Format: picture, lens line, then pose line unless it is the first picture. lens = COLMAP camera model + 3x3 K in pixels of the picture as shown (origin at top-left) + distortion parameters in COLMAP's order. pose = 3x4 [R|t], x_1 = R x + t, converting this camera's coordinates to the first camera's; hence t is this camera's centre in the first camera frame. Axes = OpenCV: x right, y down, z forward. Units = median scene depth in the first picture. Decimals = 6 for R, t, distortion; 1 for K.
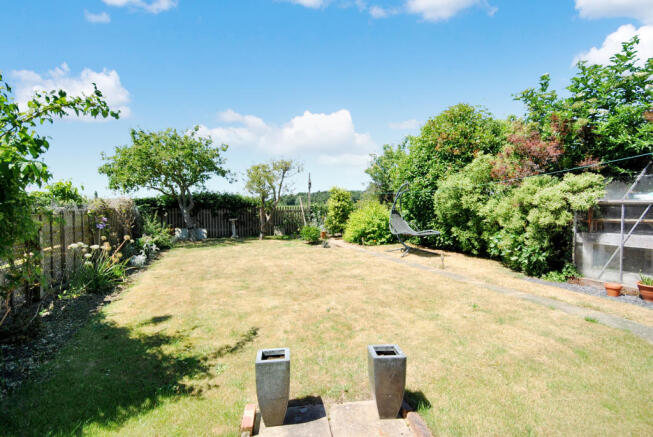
lens RADIAL K [[311.8, 0, 326.5], [0, 311.8, 218.5], [0, 0, 1]] dist [0.009659, 0.000224]
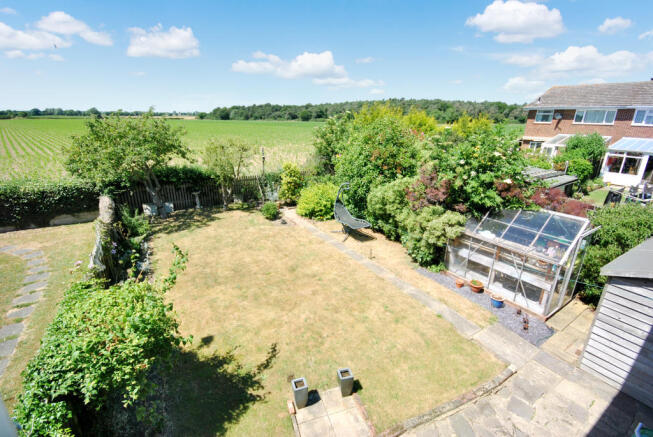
lens RADIAL K [[295.7, 0, 326.5], [0, 295.7, 218.5], [0, 0, 1]] dist [0.001644, 0.000349]
pose [[0.979284, -0.044967, 0.197433, -0.121190], [-0.012272, 0.960058, 0.279531, -0.473318], [-0.202117, -0.276163, 0.939618, -0.268092]]
